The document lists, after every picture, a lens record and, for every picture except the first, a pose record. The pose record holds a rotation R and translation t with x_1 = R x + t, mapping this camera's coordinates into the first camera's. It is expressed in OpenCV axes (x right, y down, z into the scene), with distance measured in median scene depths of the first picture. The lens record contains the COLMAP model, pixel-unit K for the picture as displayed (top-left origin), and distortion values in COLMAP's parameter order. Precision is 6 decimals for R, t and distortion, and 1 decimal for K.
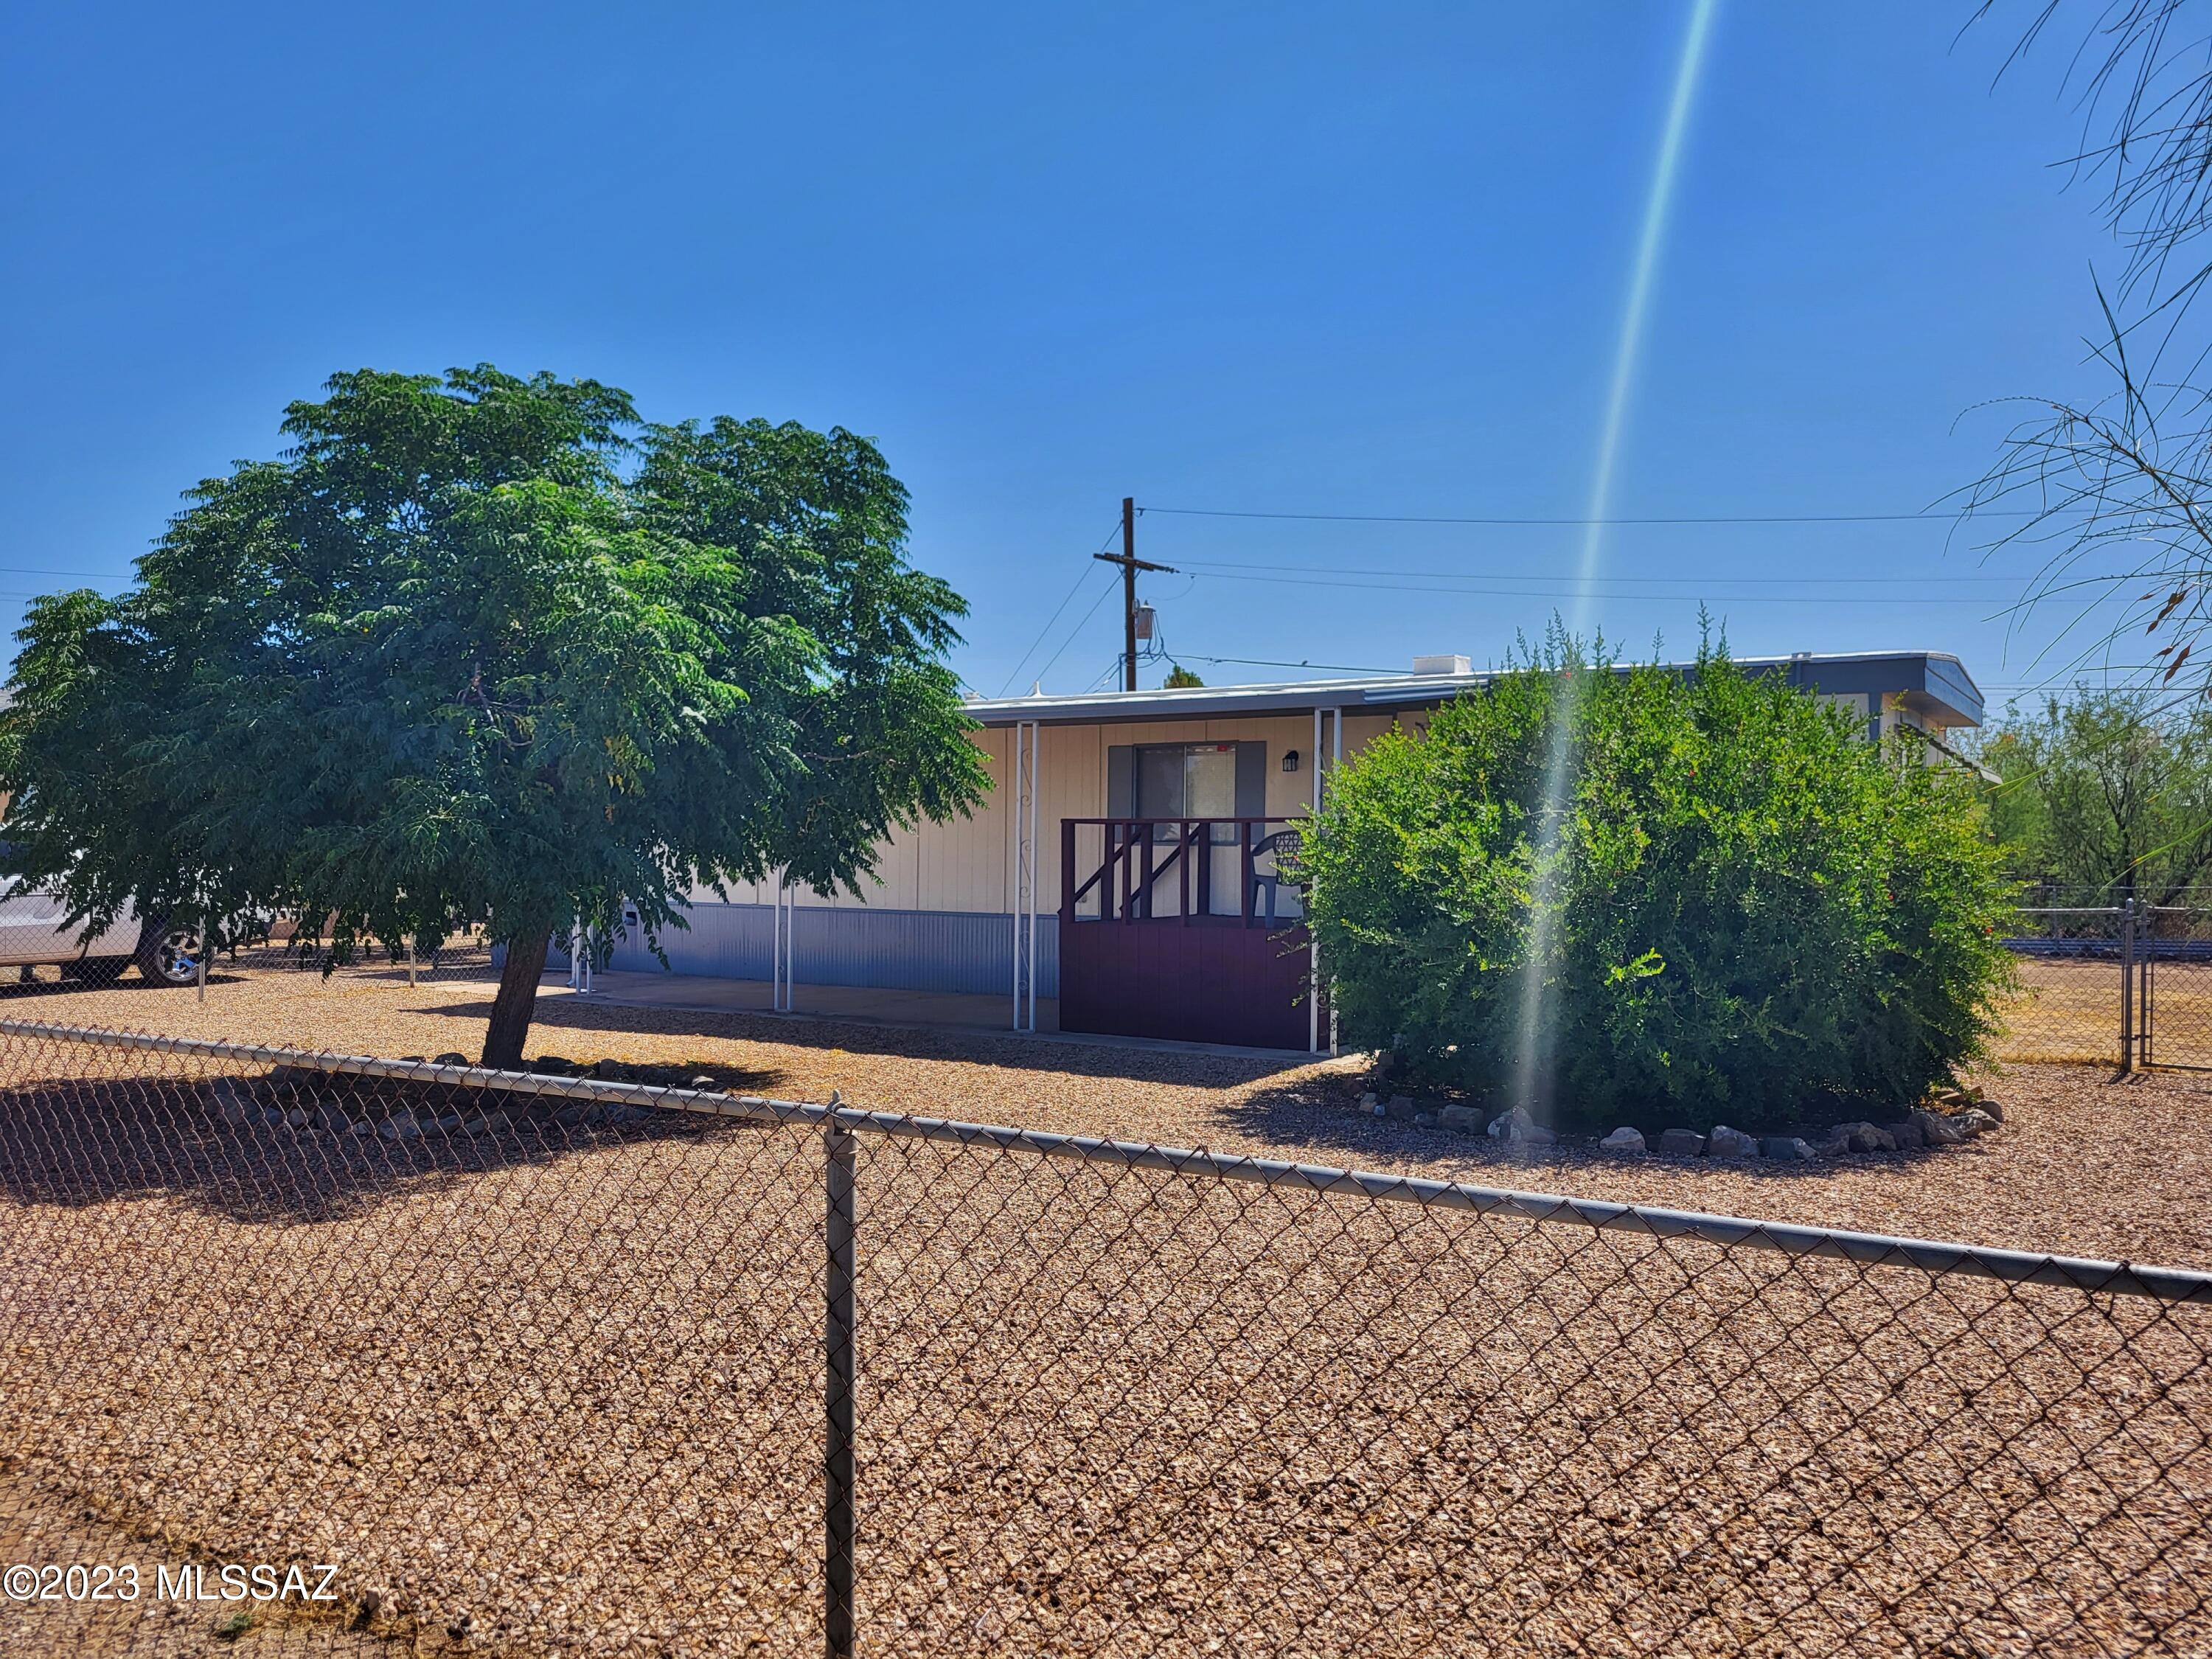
lens RADIAL K [[1669.2, 0, 1106.0], [0, 1669.2, 829.5], [0, 0, 1]] dist [0.054568, -0.055722]
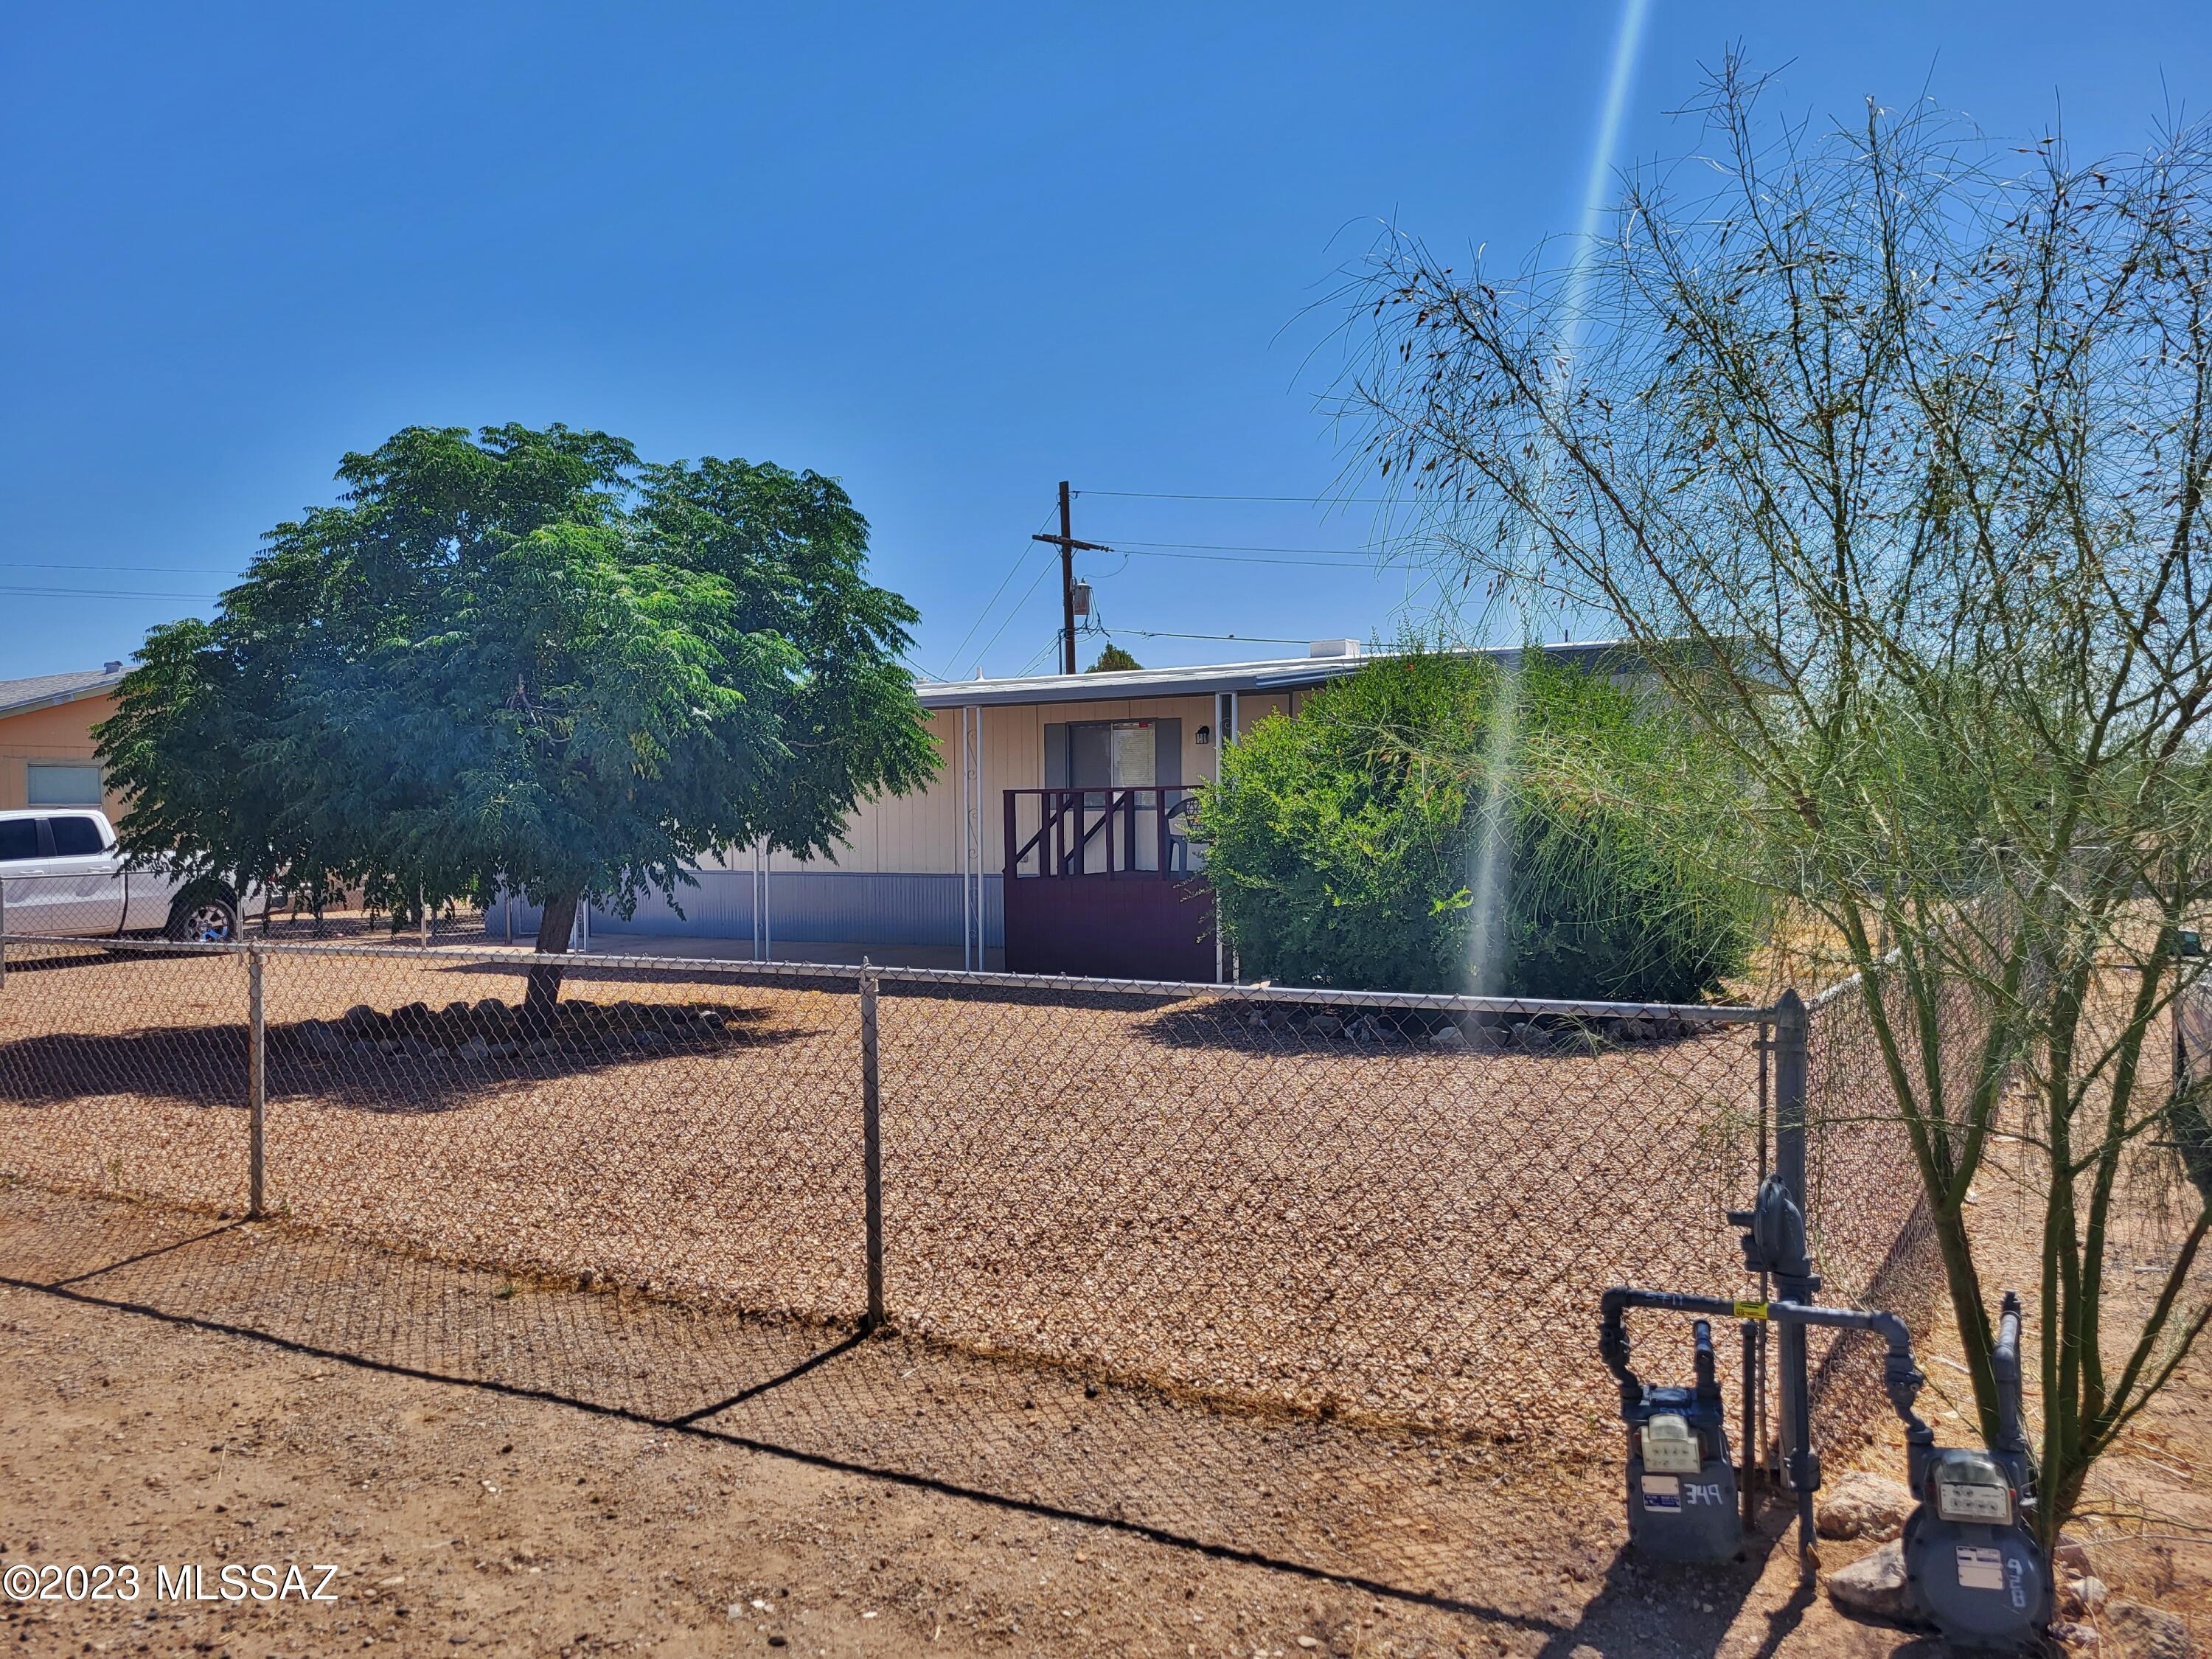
lens RADIAL K [[1689.6, 0, 1102.1], [0, 1689.6, 810.9], [0, 0, 1]] dist [0.045746, -0.032903]
pose [[0.999434, -0.019864, 0.027165, 0.012542], [0.019570, 0.999747, 0.011066, -0.004460], [-0.027378, -0.010528, 0.999570, -0.219968]]
